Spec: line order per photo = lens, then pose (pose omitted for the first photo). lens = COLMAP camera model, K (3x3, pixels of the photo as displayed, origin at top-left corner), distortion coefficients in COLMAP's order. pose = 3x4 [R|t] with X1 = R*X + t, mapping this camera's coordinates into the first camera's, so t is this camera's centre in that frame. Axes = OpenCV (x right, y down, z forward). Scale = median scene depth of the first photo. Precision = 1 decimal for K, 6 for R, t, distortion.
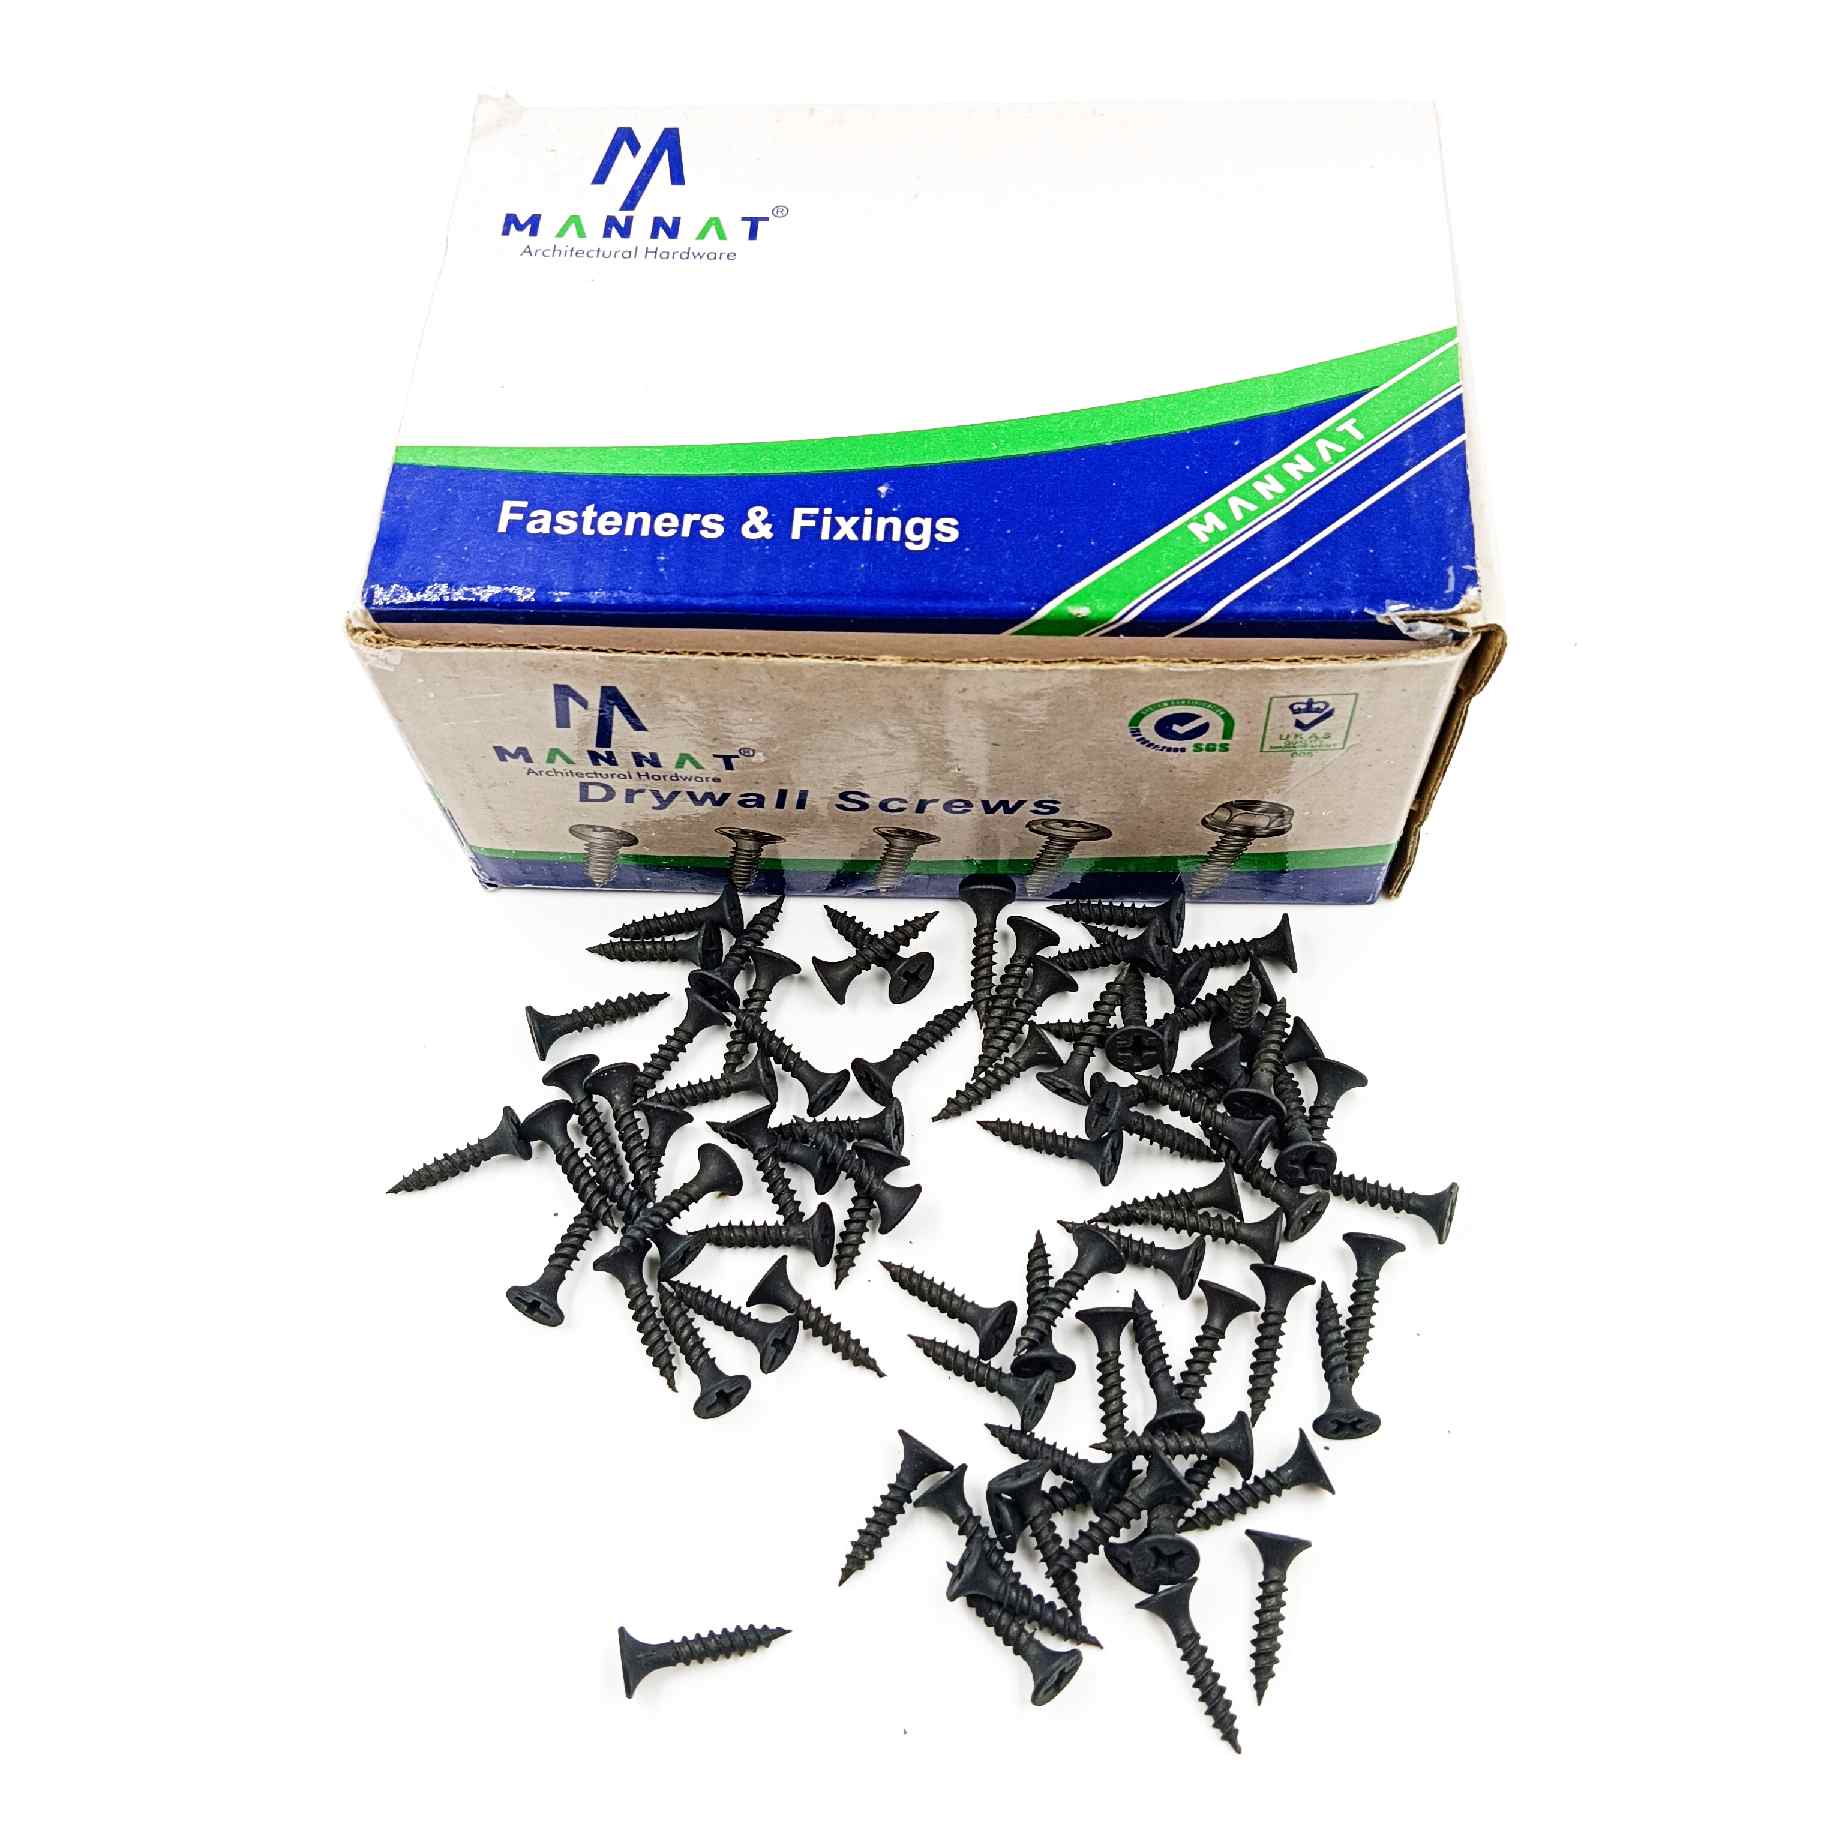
lens RADIAL K [[1867.4, 0, 918.0], [0, 1867.4, 918.0], [0, 0, 1]] dist [0.012009, 0.007989]
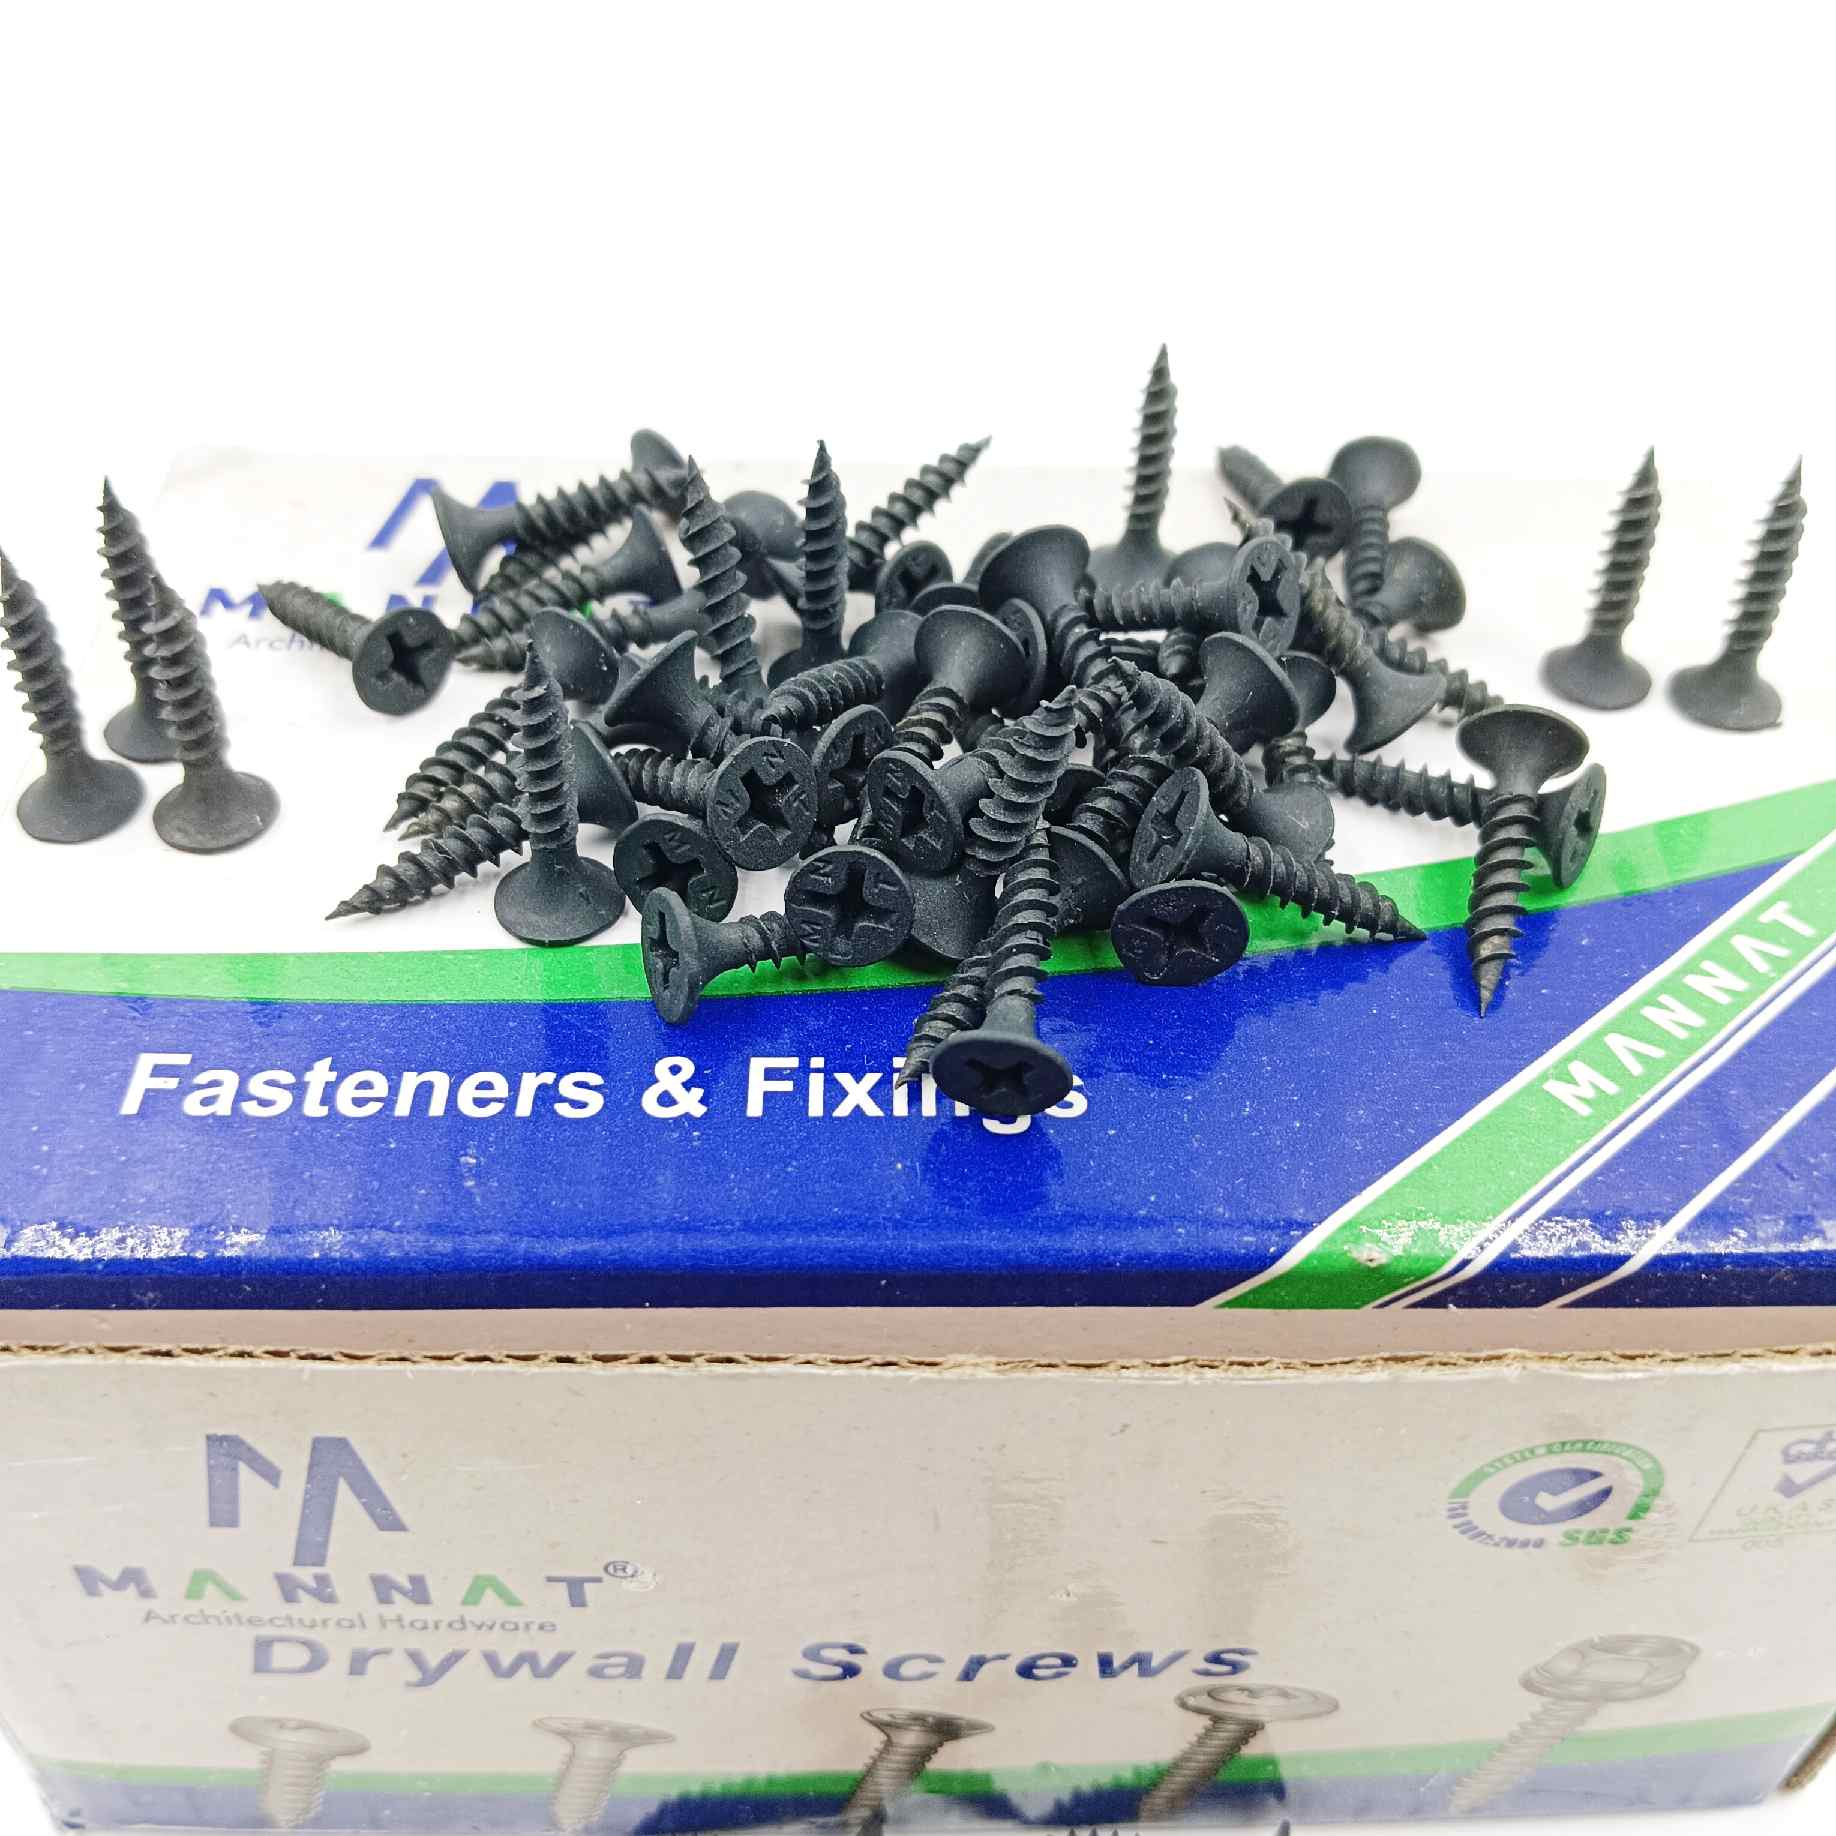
lens RADIAL K [[1968.7, 0, 991.8], [0, 1968.7, 874.6], [0, 0, 1]] dist [0.158603, -0.396994]
pose [[0.989258, 0.016409, 0.145255, -0.075238], [0.037484, 0.931981, -0.360563, -0.066951], [-0.141292, 0.362135, 0.921355, 0.454670]]
